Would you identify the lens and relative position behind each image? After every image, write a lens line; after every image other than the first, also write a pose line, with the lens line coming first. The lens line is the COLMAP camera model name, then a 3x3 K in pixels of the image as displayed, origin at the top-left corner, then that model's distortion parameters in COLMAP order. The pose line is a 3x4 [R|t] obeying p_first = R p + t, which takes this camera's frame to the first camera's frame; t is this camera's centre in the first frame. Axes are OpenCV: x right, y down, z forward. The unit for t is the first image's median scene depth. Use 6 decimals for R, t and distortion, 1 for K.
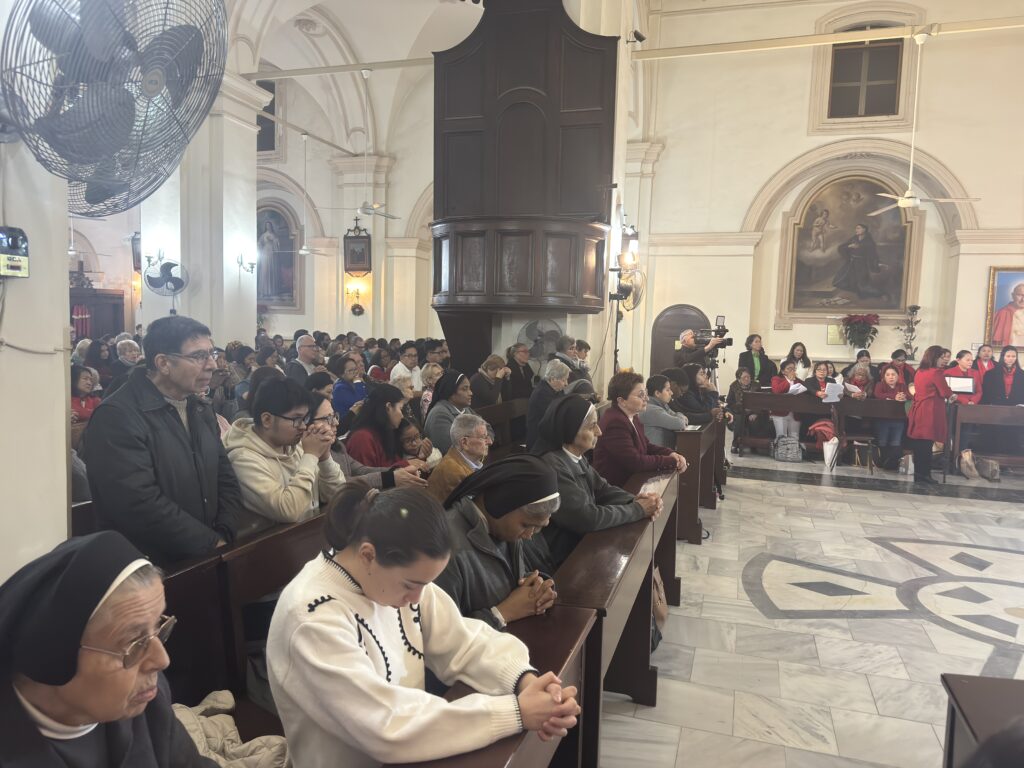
lens RADIAL K [[723.6, 0, 514.9], [0, 723.6, 387.5], [0, 0, 1]] dist [-0.000073, -0.006327]
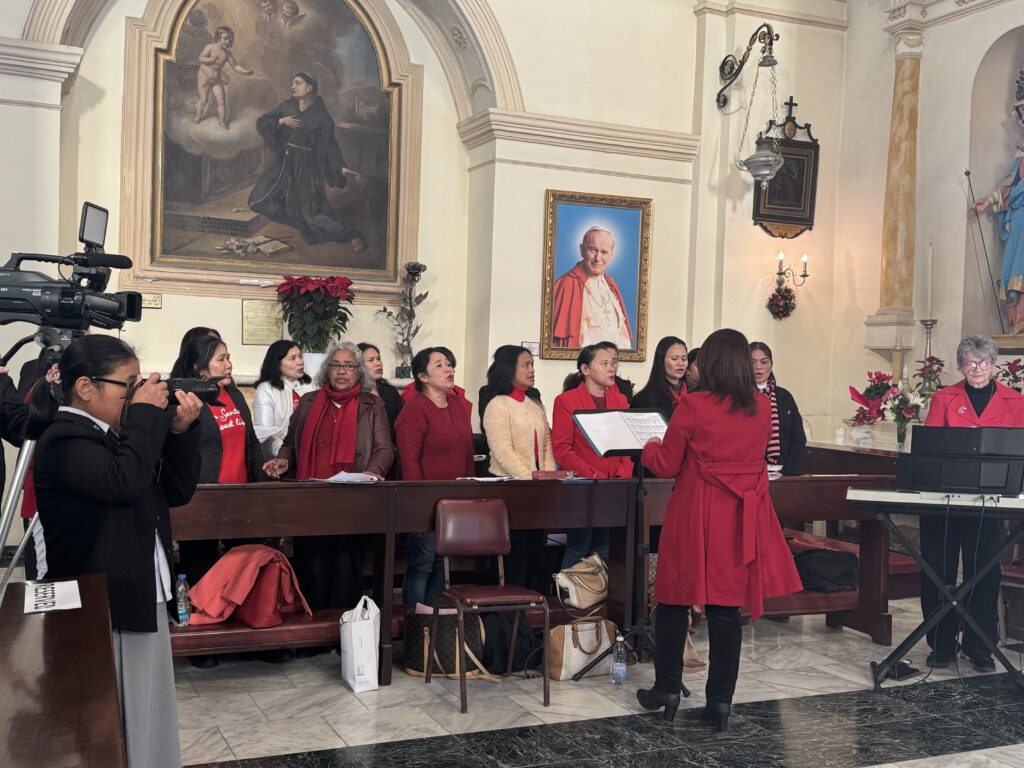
lens RADIAL K [[1223.1, 0, 515.0], [0, 1223.1, 380.1], [0, 0, 1]] dist [0.189692, 0.000000]
pose [[0.726206, -0.009815, 0.687407, 0.045033], [0.044555, 0.998468, -0.032814, -0.006812], [-0.686032, 0.054458, 0.725531, 0.365027]]
